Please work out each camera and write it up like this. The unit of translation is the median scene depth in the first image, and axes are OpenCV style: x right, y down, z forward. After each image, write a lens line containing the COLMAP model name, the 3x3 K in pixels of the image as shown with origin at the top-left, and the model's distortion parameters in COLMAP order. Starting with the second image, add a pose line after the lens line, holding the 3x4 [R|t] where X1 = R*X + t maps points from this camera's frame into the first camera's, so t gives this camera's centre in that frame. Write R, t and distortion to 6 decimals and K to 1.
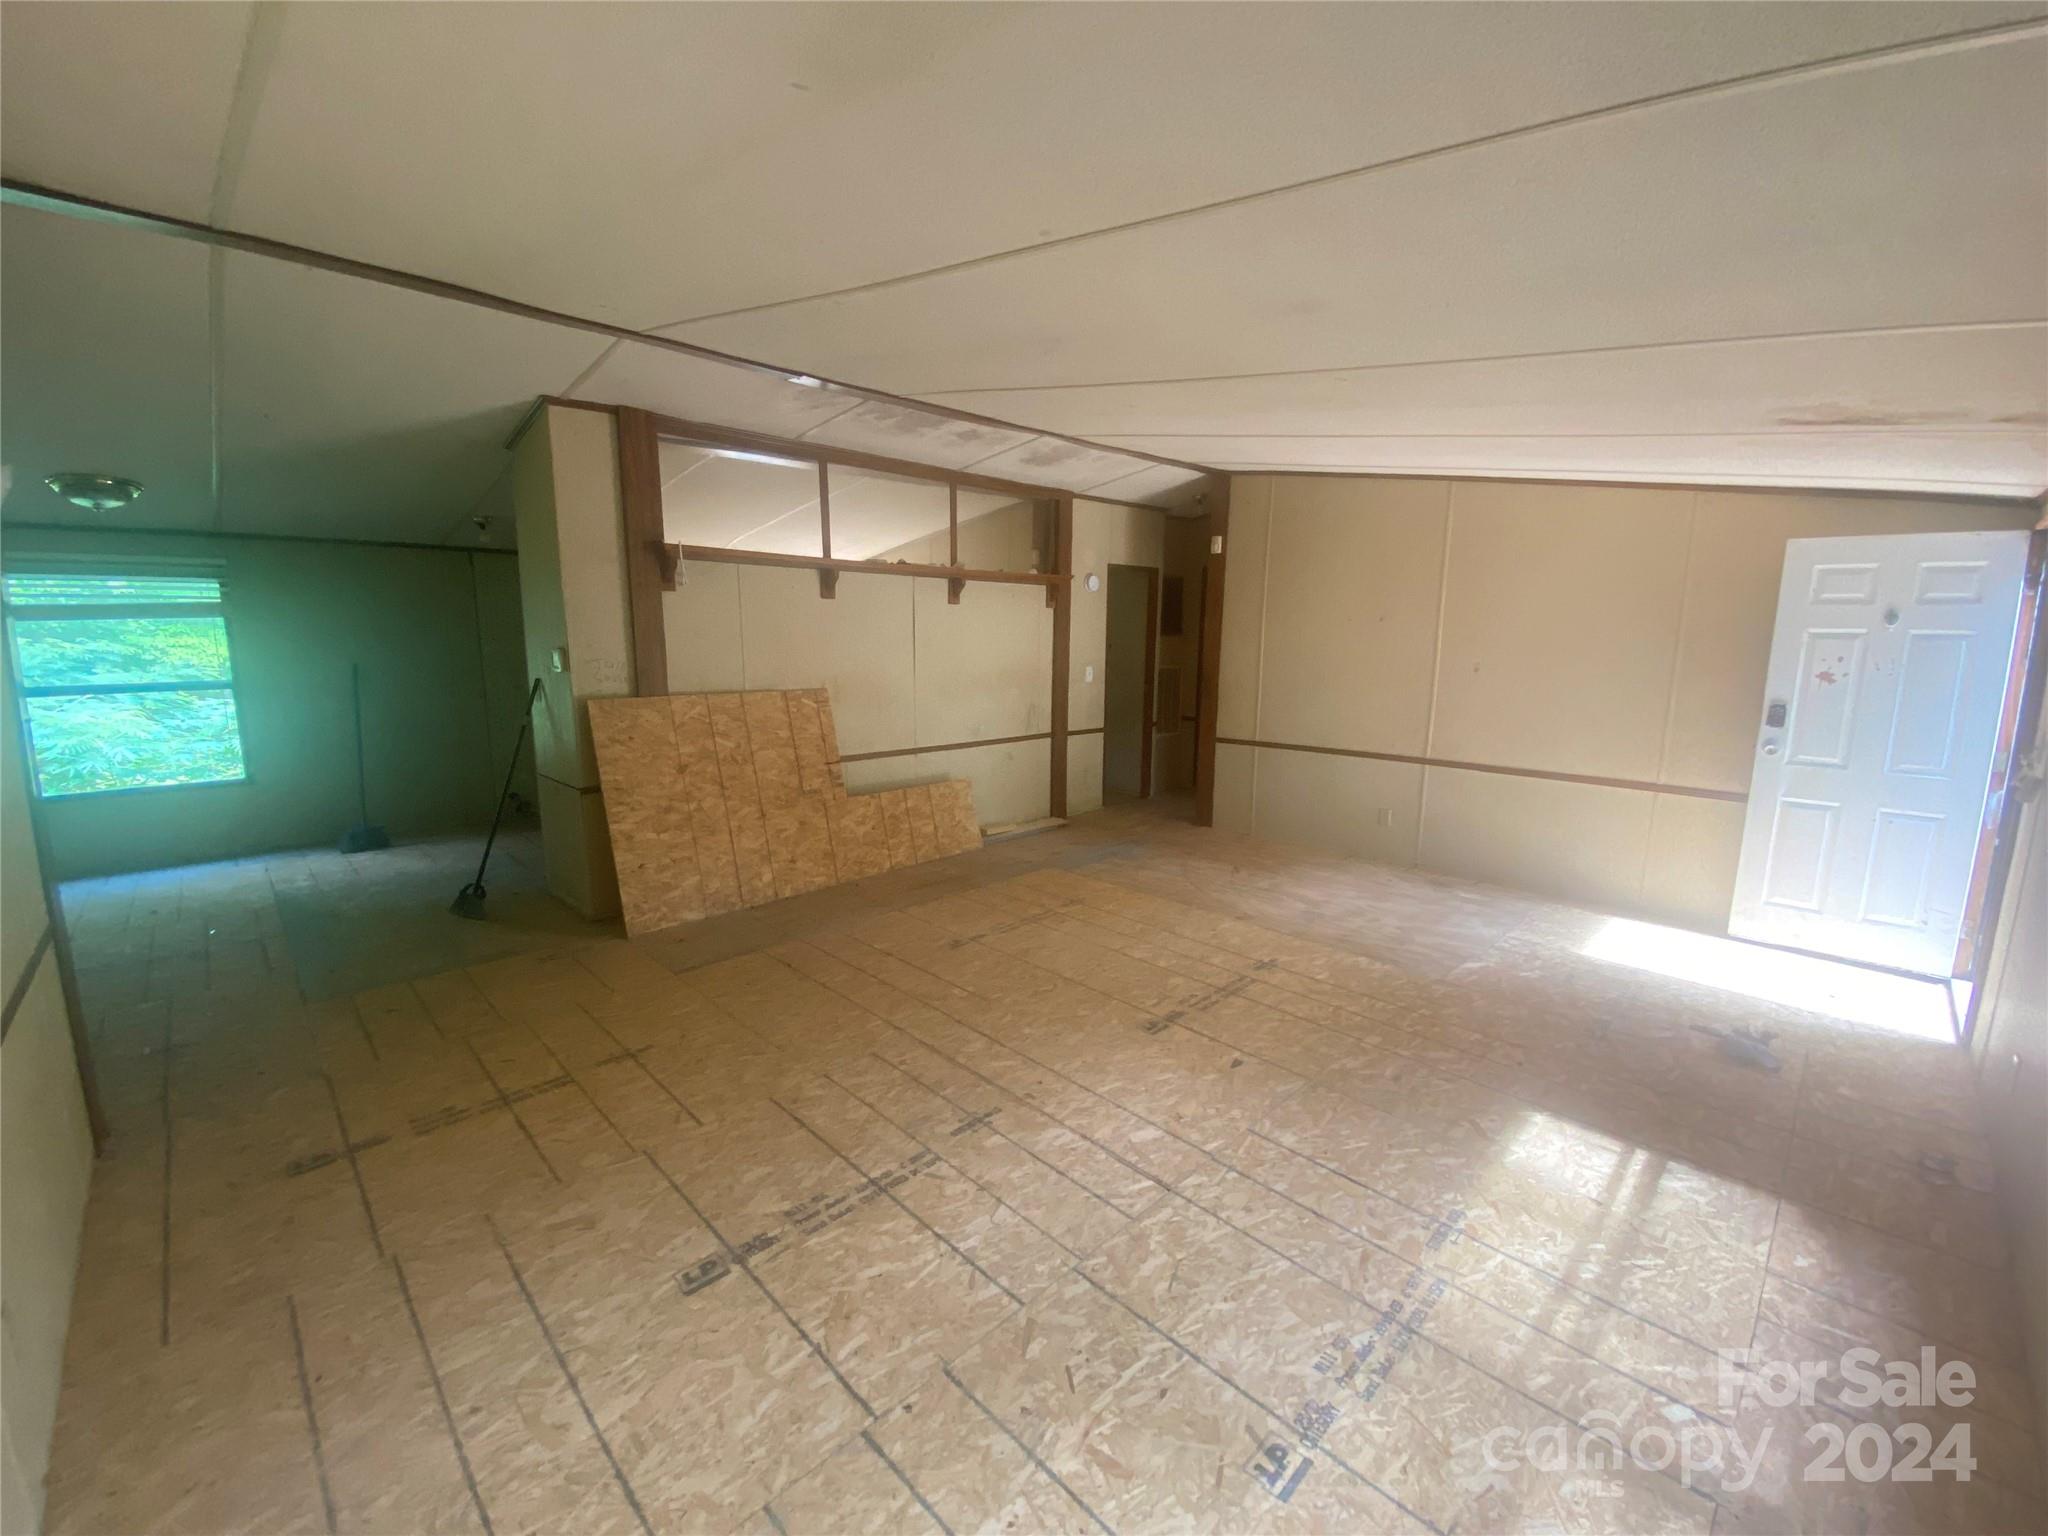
lens RADIAL K [[818.6, 0, 1033.9], [0, 818.6, 788.2], [0, 0, 1]] dist [0.001536, -0.011981]
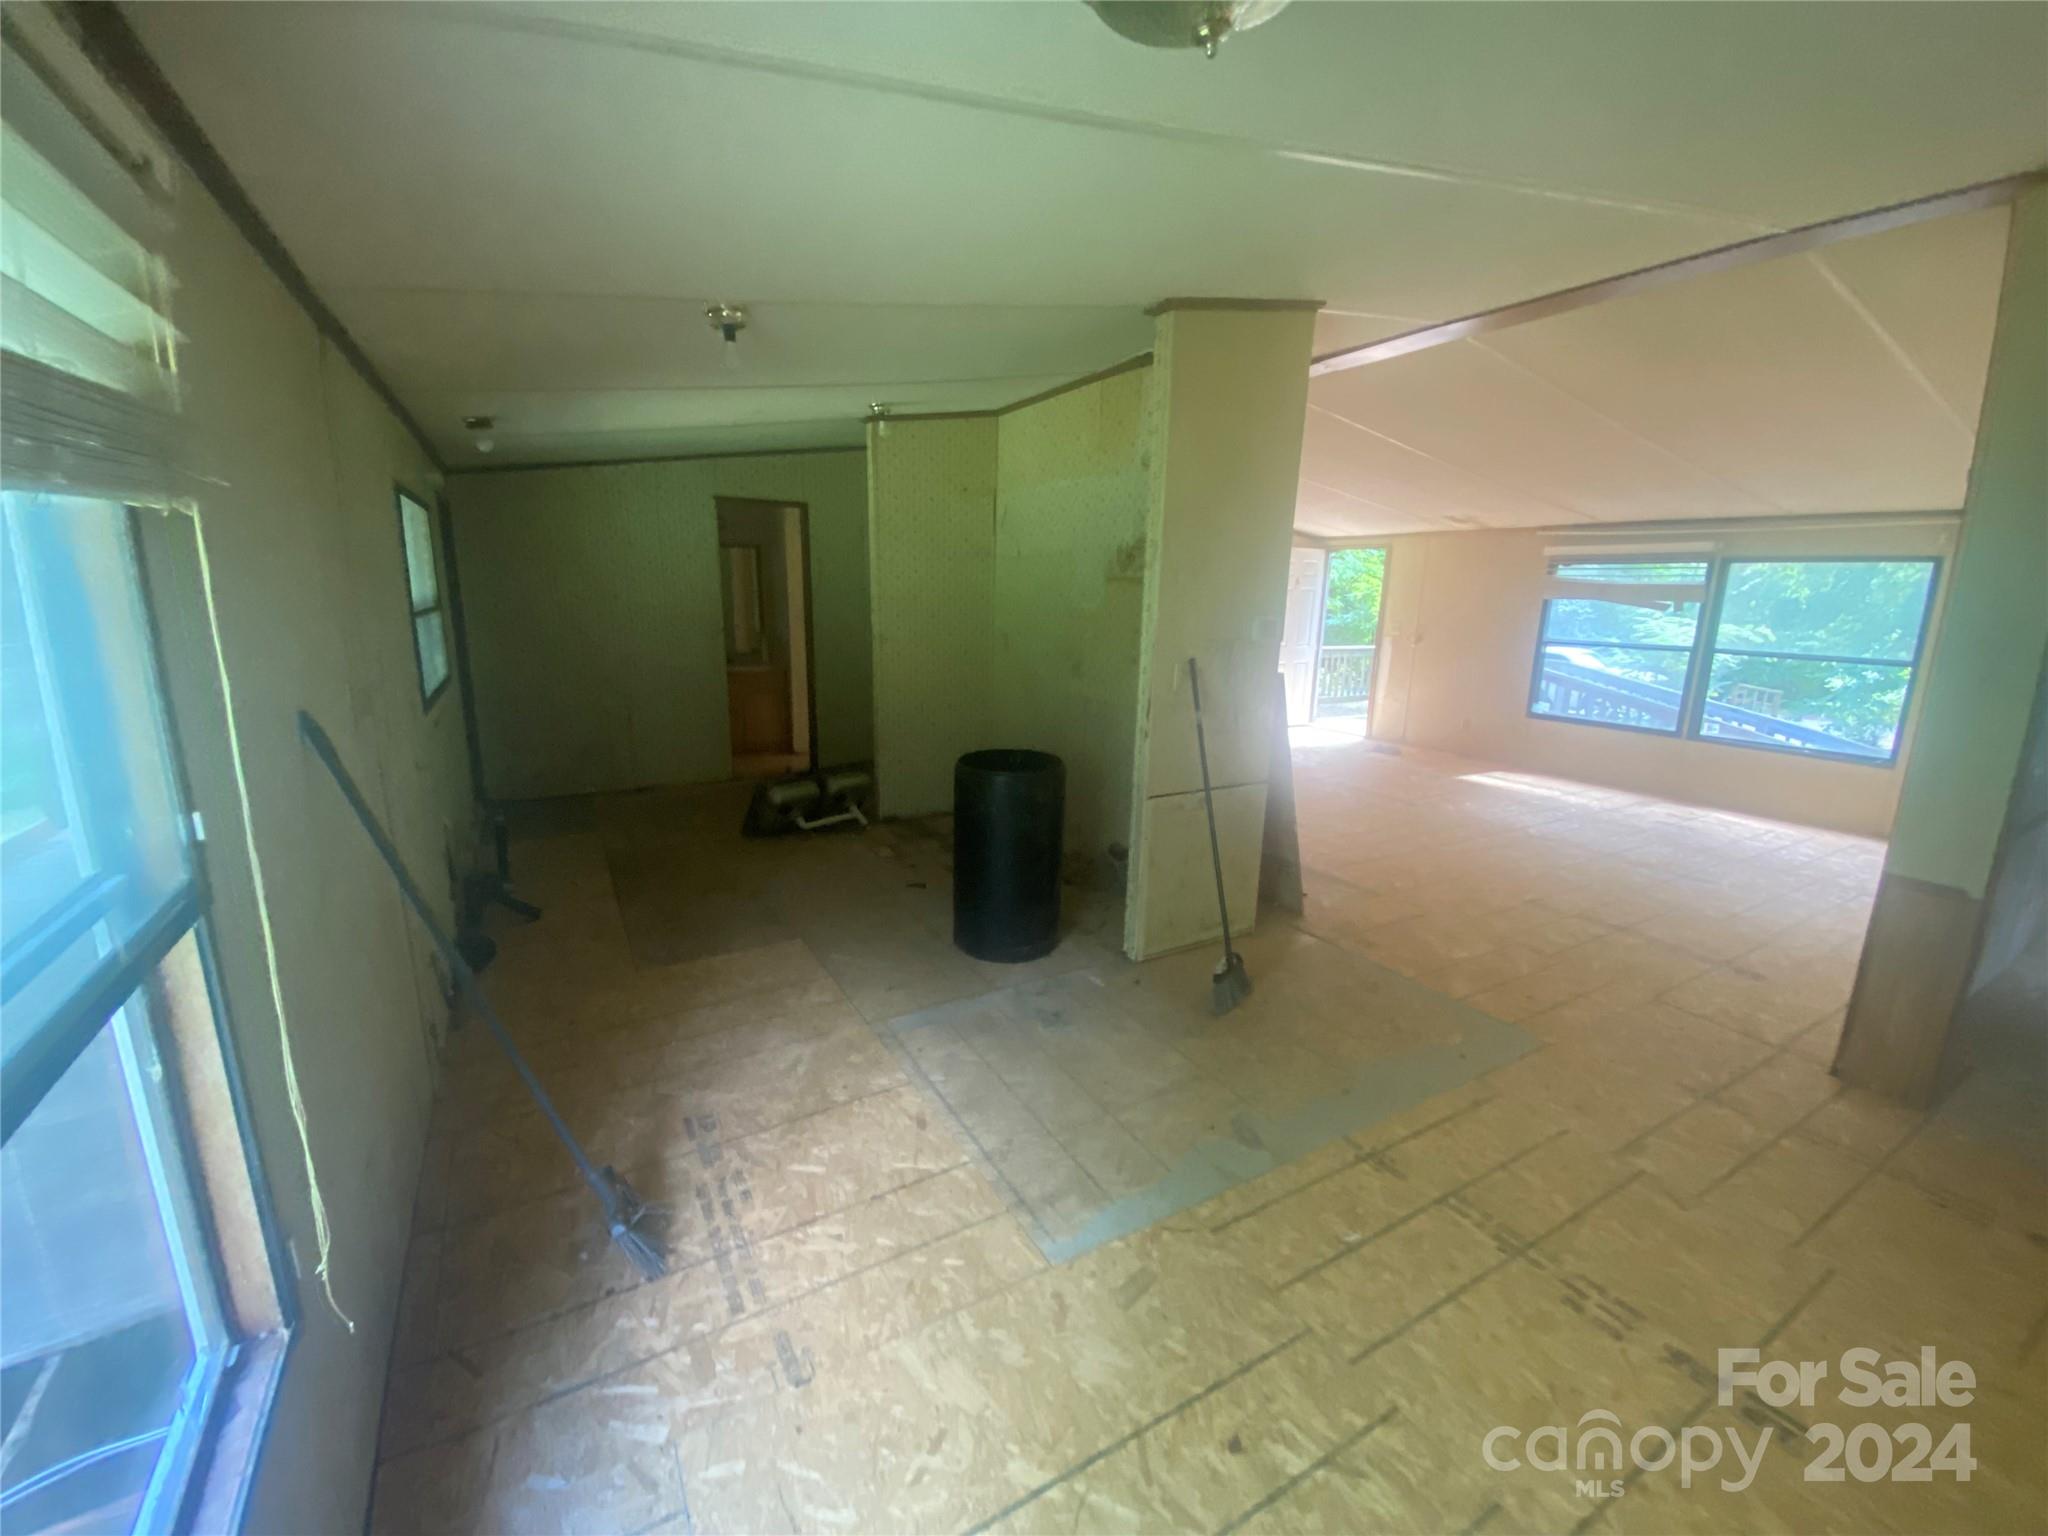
lens RADIAL K [[826.3, 0, 1020.4], [0, 826.3, 773.6], [0, 0, 1]] dist [0.017471, -0.018946]
pose [[0.266887, -0.217220, 0.938928, -1.863908], [0.162850, 0.970422, 0.178217, -0.266398], [-0.949869, 0.105341, 0.294368, 1.275767]]
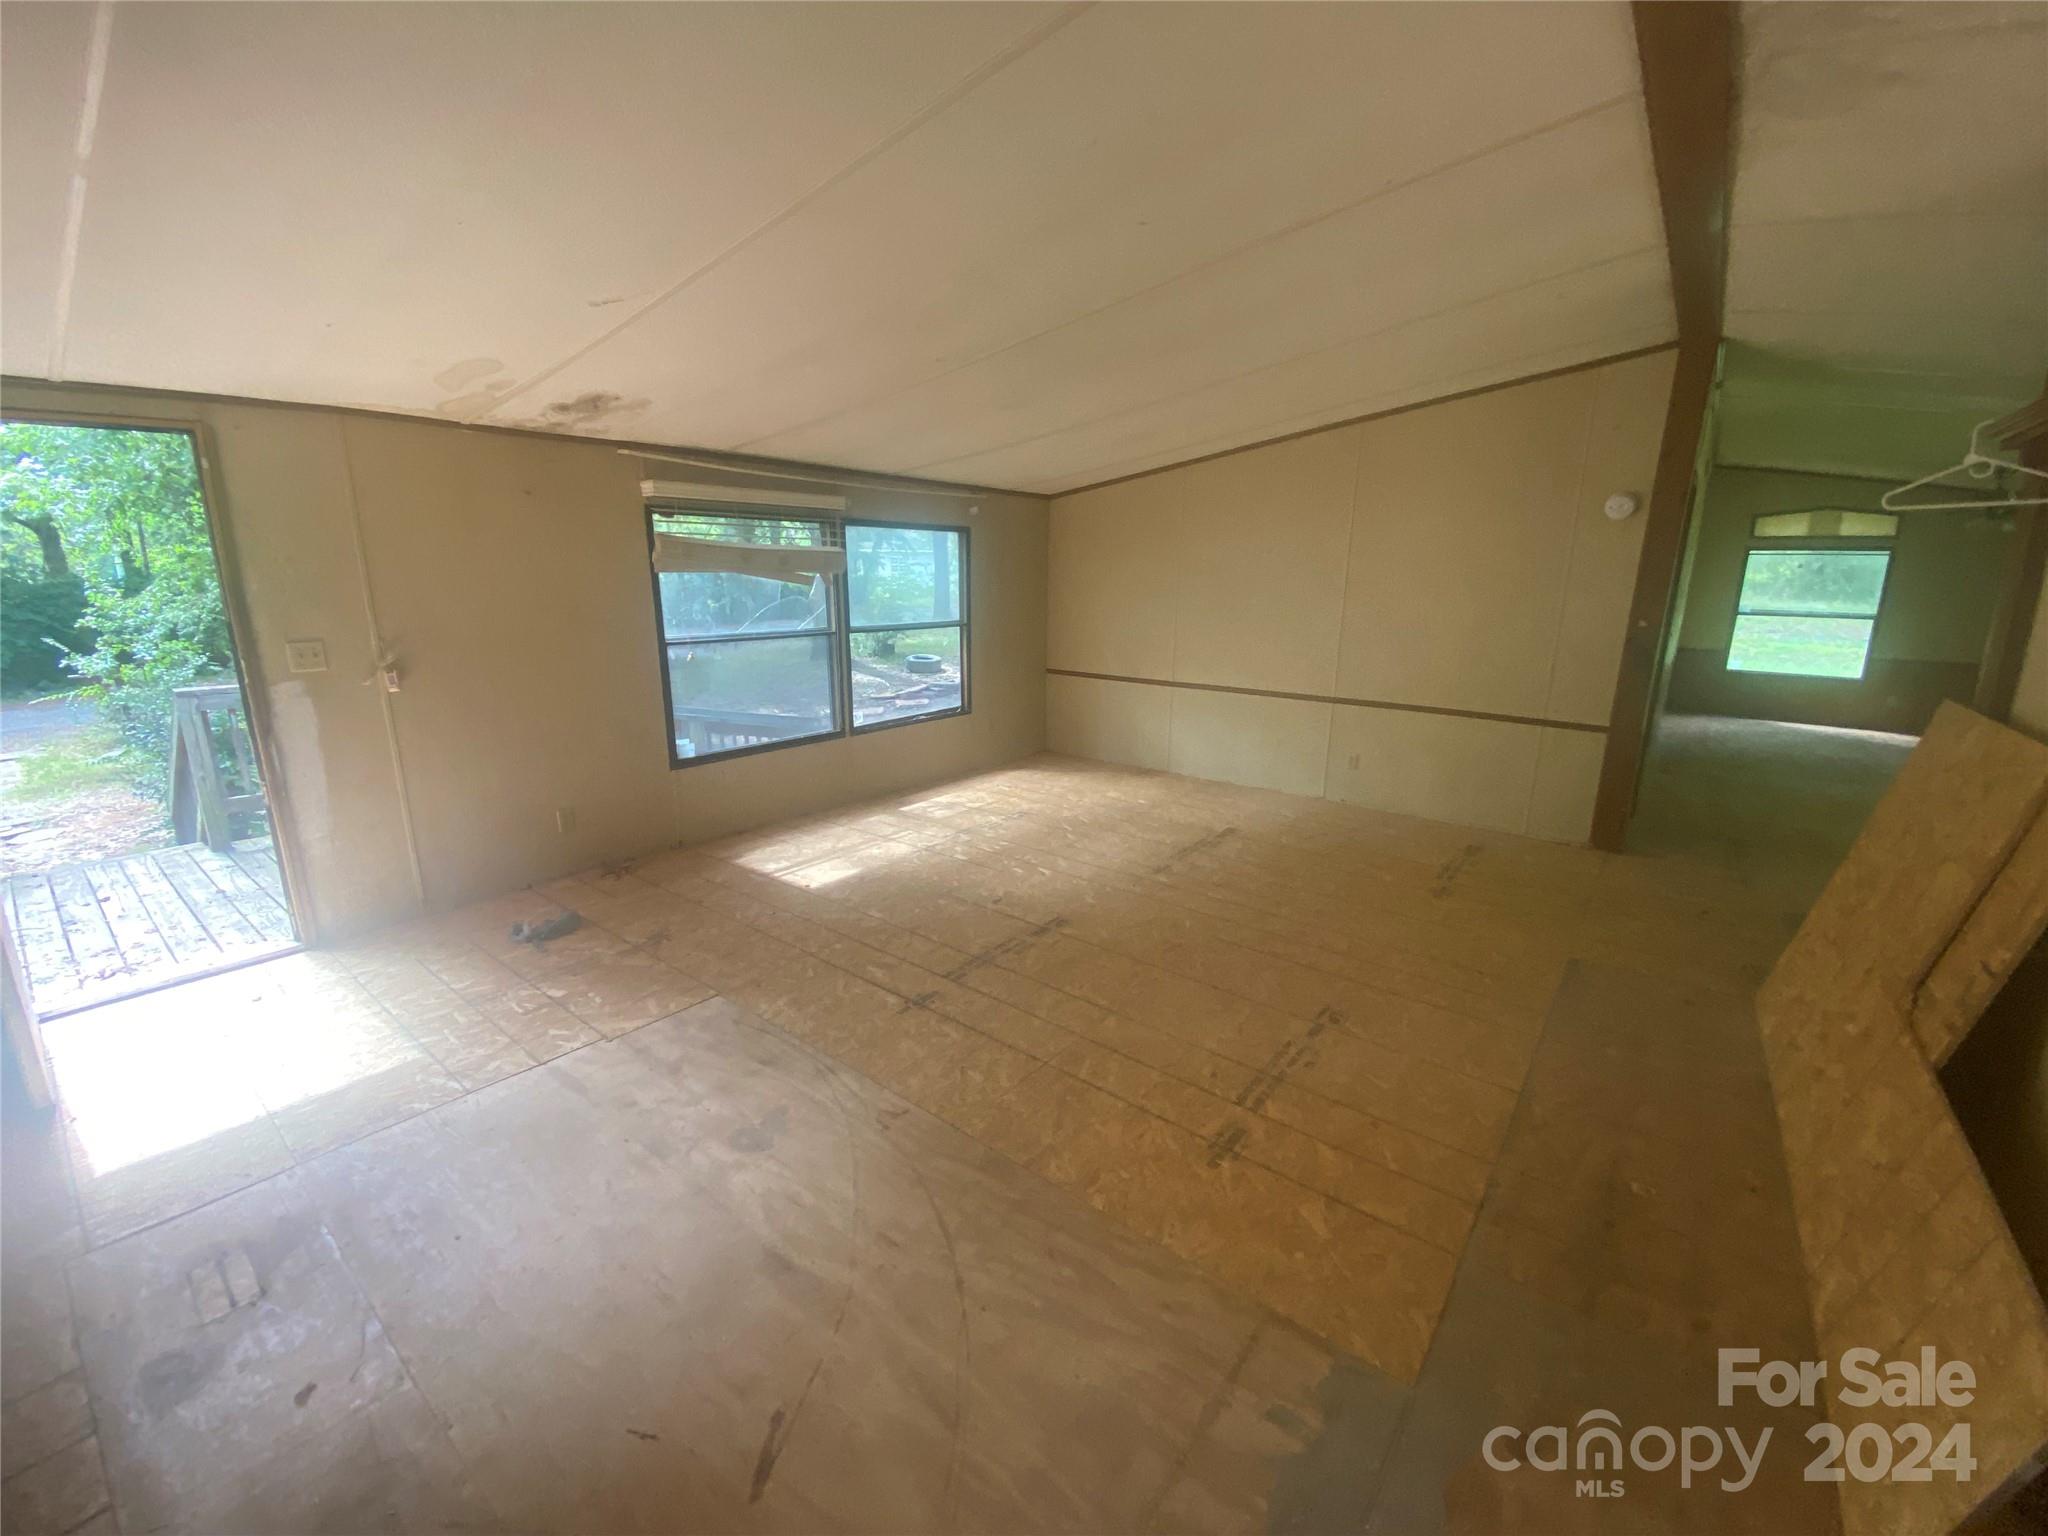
lens RADIAL K [[826.3, 0, 1020.4], [0, 826.3, 773.6], [0, 0, 1]] dist [0.017471, -0.018946]
pose [[-0.994722, 0.004330, -0.102516, 0.313959], [-0.038581, 0.910008, 0.412791, -0.370496], [0.095078, 0.414567, -0.905038, 1.932152]]
